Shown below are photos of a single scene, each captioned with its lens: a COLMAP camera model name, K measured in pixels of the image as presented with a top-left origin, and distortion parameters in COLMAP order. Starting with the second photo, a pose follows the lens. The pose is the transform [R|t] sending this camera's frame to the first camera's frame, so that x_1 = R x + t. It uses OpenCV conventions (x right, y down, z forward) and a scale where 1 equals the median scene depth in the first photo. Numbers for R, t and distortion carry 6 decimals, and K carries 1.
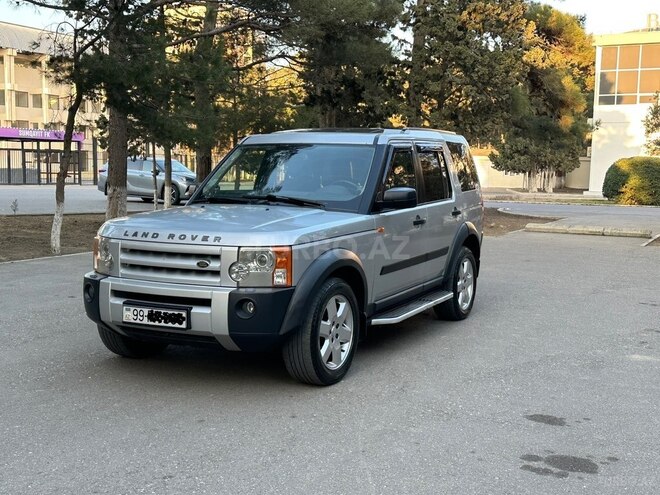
lens RADIAL K [[799.3, 0, 346.6], [0, 799.3, 267.9], [0, 0, 1]] dist [0.107436, -0.043905]
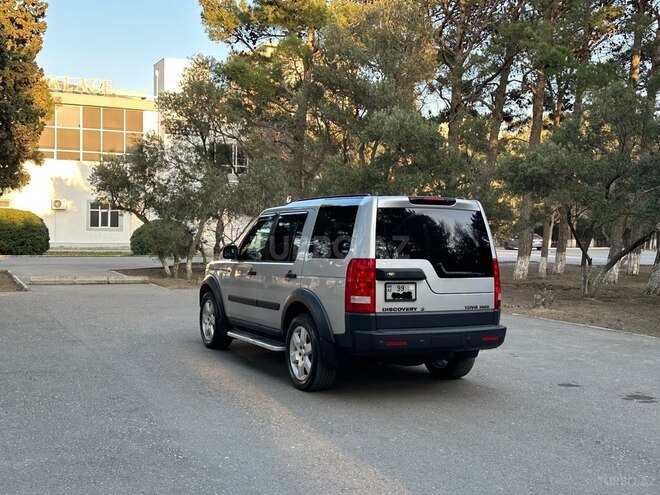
lens RADIAL K [[804.1, 0, 325.1], [0, 804.1, 247.5], [0, 0, 1]] dist [0.090238, -0.039215]
pose [[0.637330, -0.030340, 0.769993, -1.109558], [0.094004, 0.994823, -0.038609, -0.064180], [-0.764835, 0.096989, 0.636883, 0.230373]]
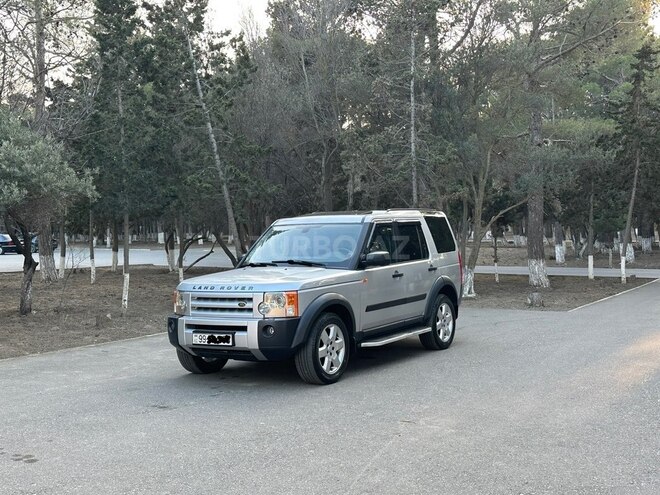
lens RADIAL K [[793.8, 0, 331.8], [0, 793.8, 256.6], [0, 0, 1]] dist [0.106094, -0.010601]
pose [[0.994788, -0.037534, -0.094802, 0.123783], [0.027795, 0.994393, -0.102034, 0.055592], [0.098100, 0.098867, 0.990253, -0.449802]]
